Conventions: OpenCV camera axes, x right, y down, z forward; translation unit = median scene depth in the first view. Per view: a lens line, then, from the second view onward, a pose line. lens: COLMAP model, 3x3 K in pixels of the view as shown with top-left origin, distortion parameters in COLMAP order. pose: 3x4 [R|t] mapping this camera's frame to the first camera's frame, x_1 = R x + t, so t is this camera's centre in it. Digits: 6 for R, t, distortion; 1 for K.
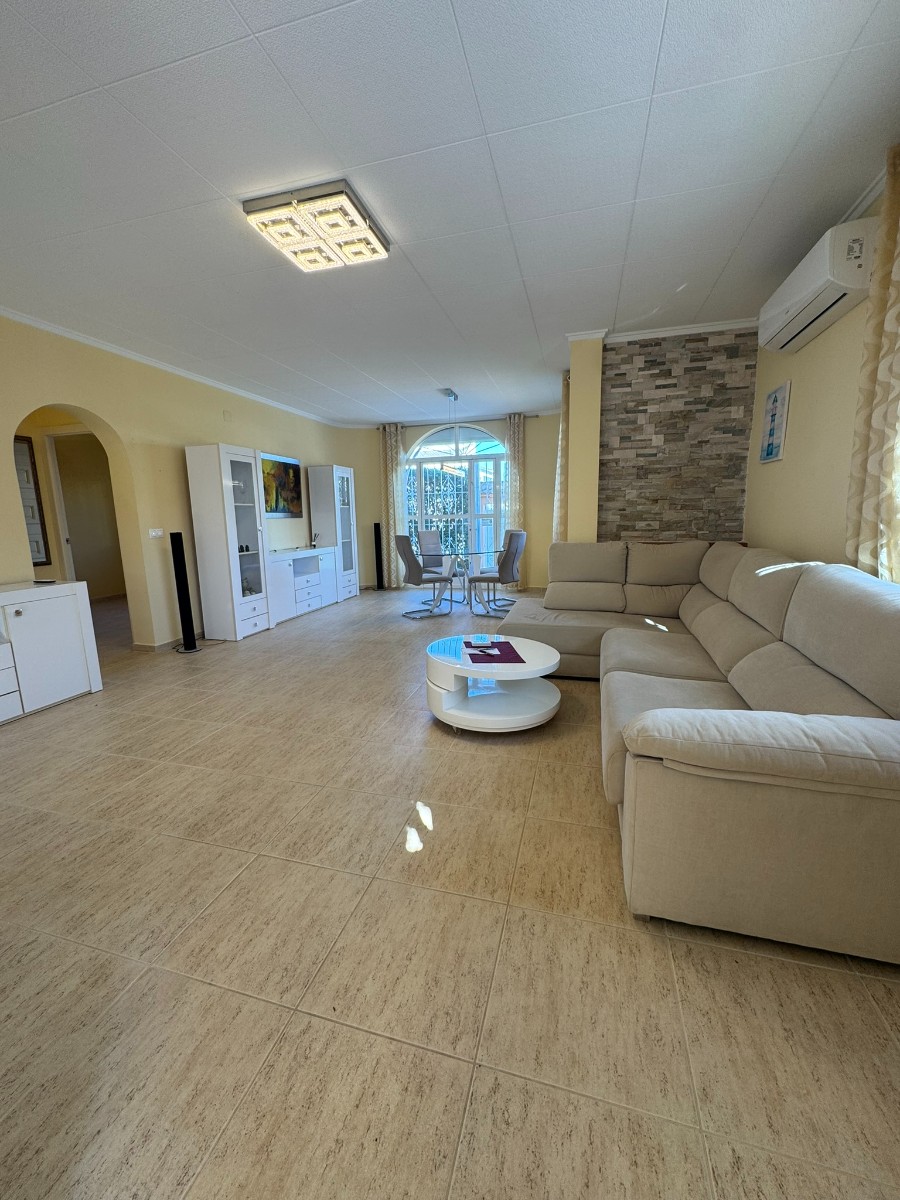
lens RADIAL K [[479.5, 0, 448.5], [0, 479.5, 598.3], [0, 0, 1]] dist [-0.002811, 0.000561]
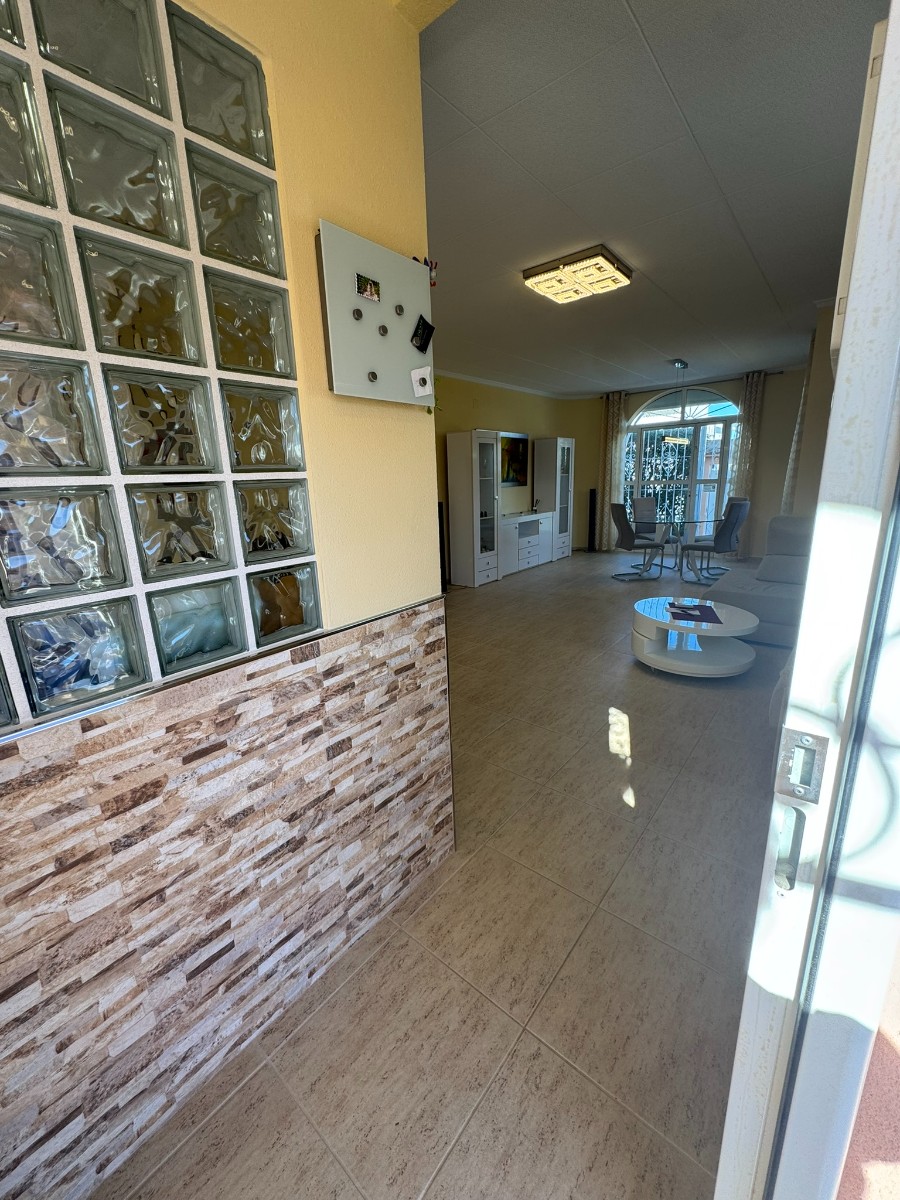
lens RADIAL K [[479.5, 0, 448.5], [0, 479.5, 598.3], [0, 0, 1]] dist [-0.002811, 0.000561]
pose [[0.913449, 0.087797, -0.397369, 0.002976], [-0.052882, 0.993780, 0.098009, -0.003413], [0.403502, -0.068512, 0.912410, -0.151619]]
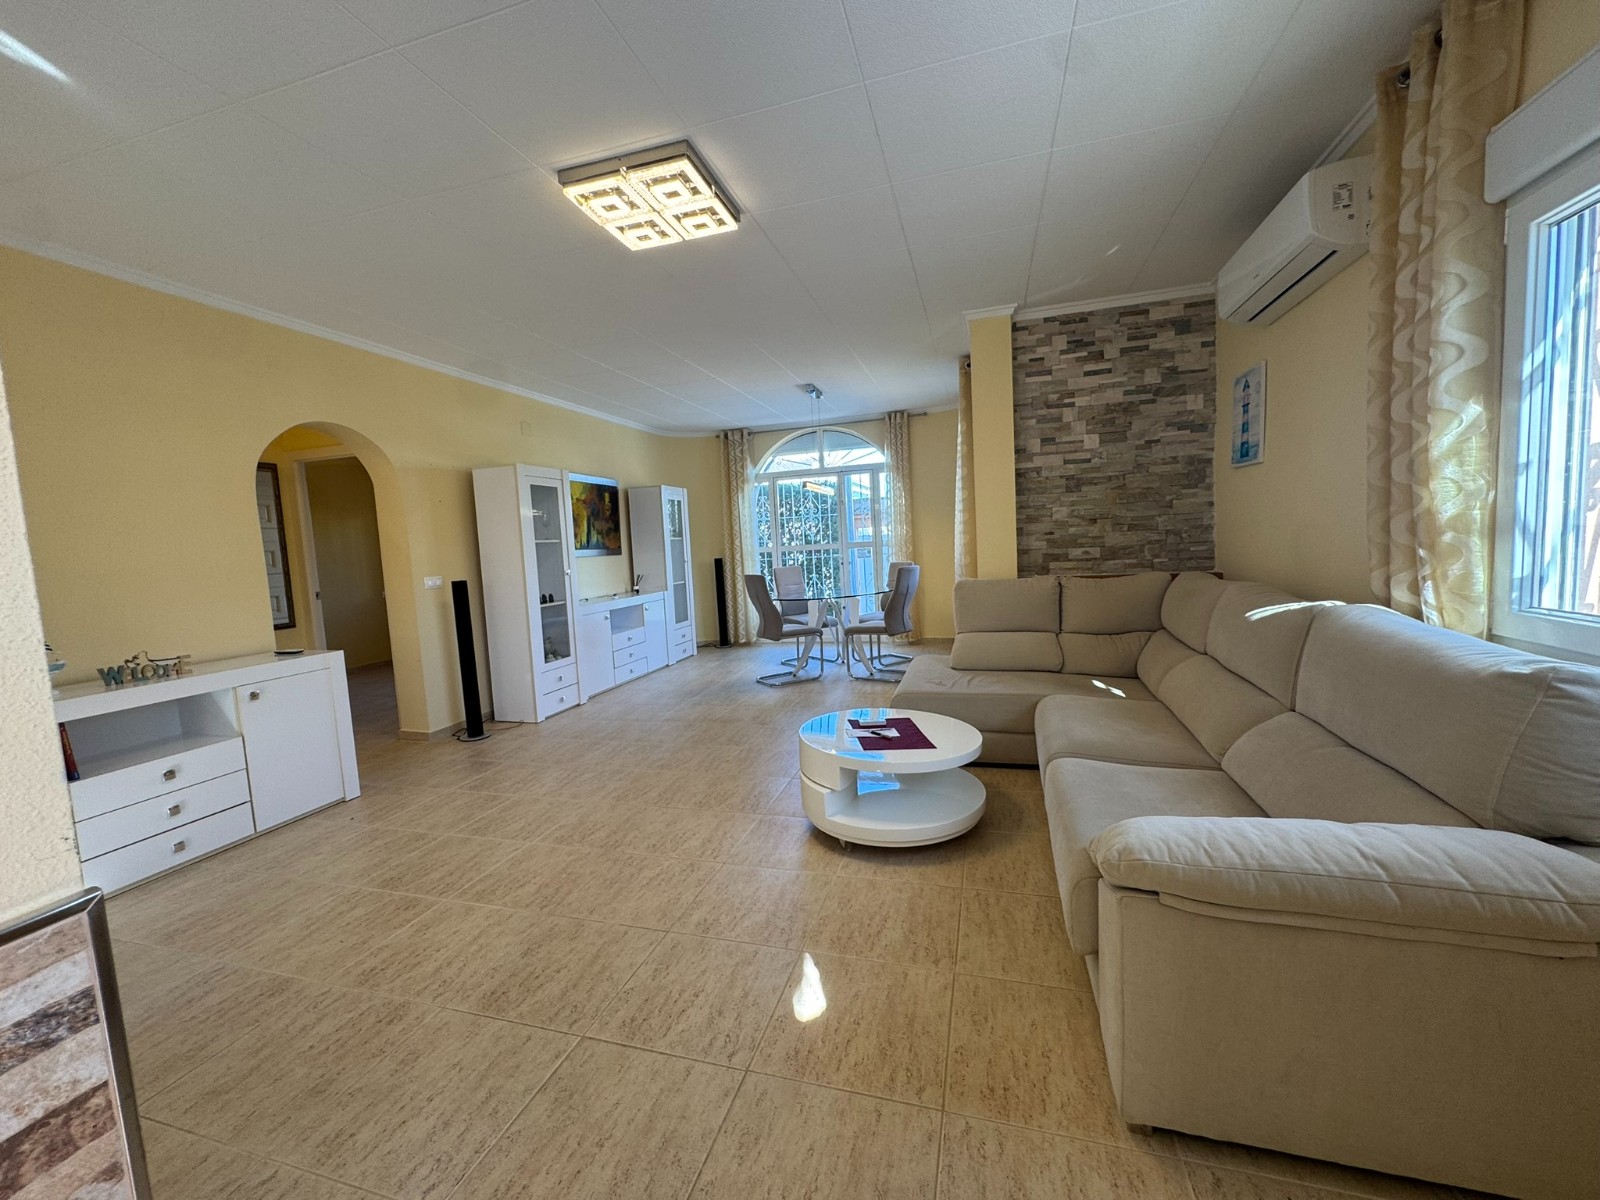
lens RADIAL K [[639.3, 0, 796.6], [0, 639.3, 599.6], [0, 0, 1]] dist [-0.002811, 0.000561]
pose [[0.999412, -0.029087, -0.018134, -0.012220], [0.027502, 0.996233, -0.082243, -0.007216], [0.020458, 0.081696, 0.996447, 0.002702]]
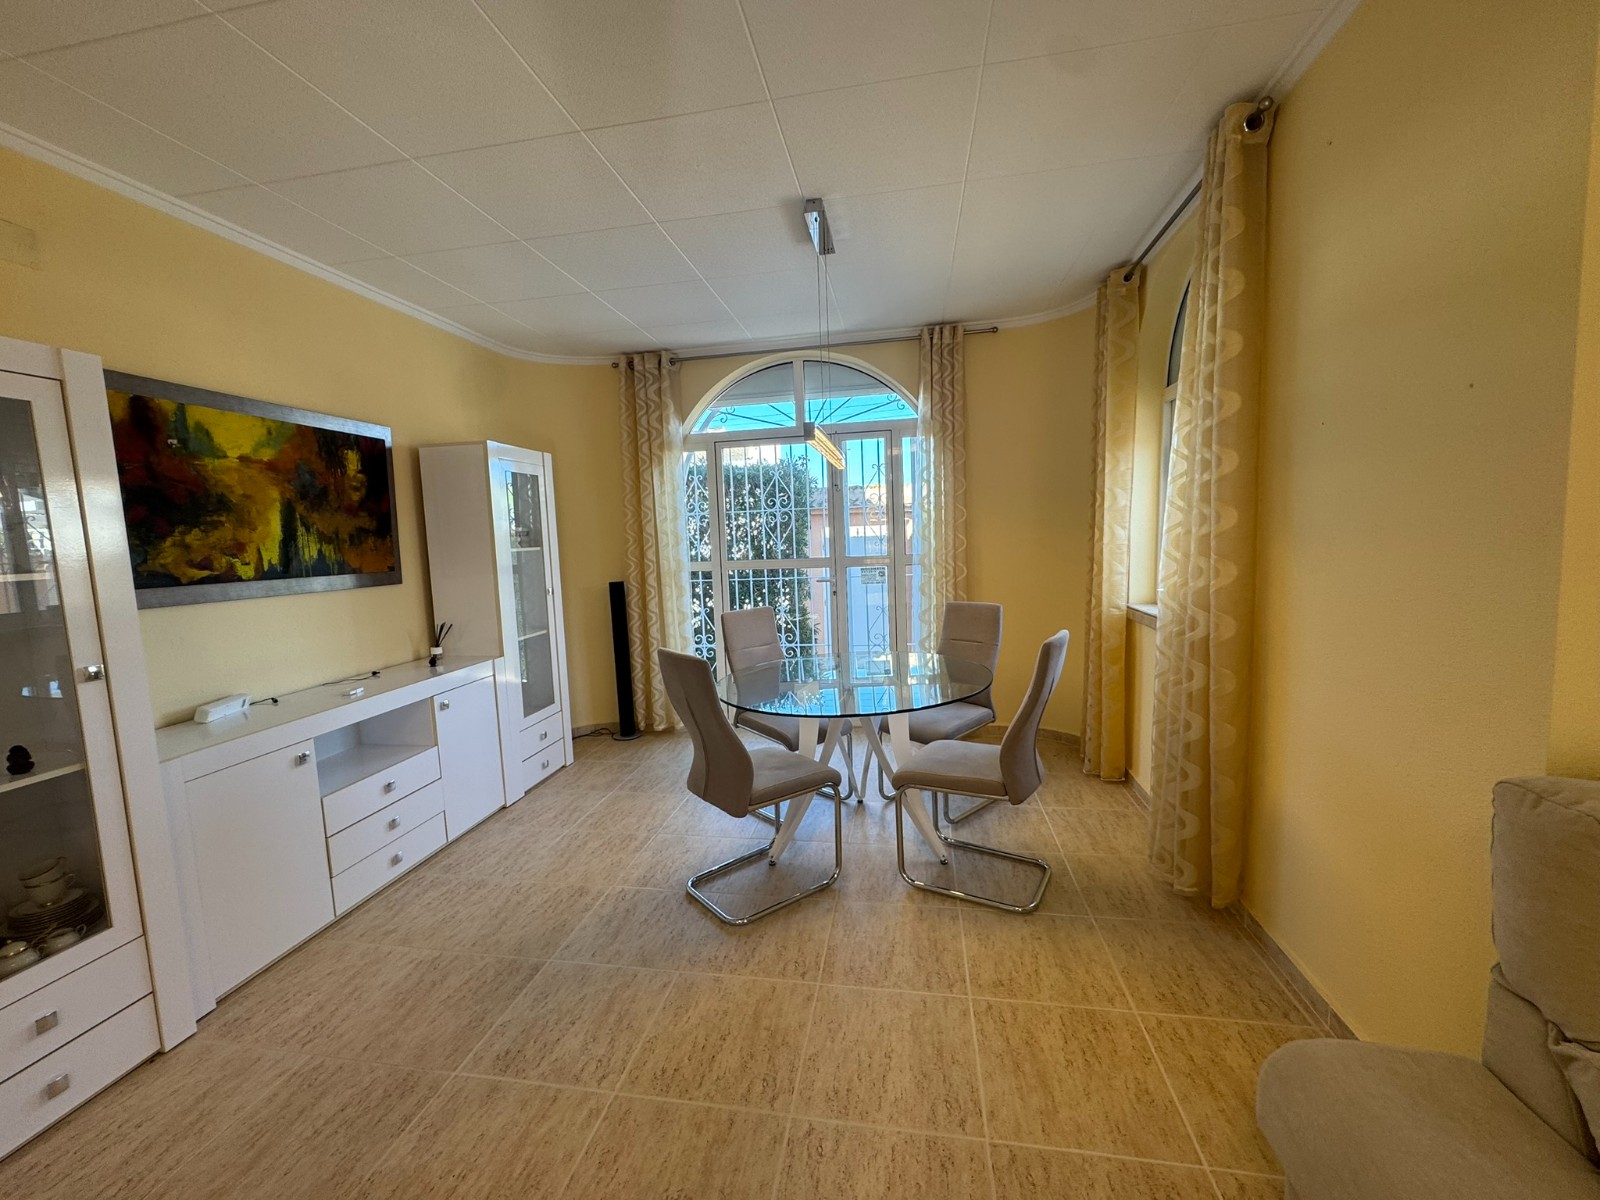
lens RADIAL K [[638.5, 0, 800.0], [0, 638.5, 600.0], [0, 0, 1]] dist [-0.001482, -0.000034]
pose [[0.994591, -0.026642, 0.100391, -0.056489], [0.033661, 0.997056, -0.068889, -0.122566], [-0.098260, 0.071895, 0.992560, 0.534433]]
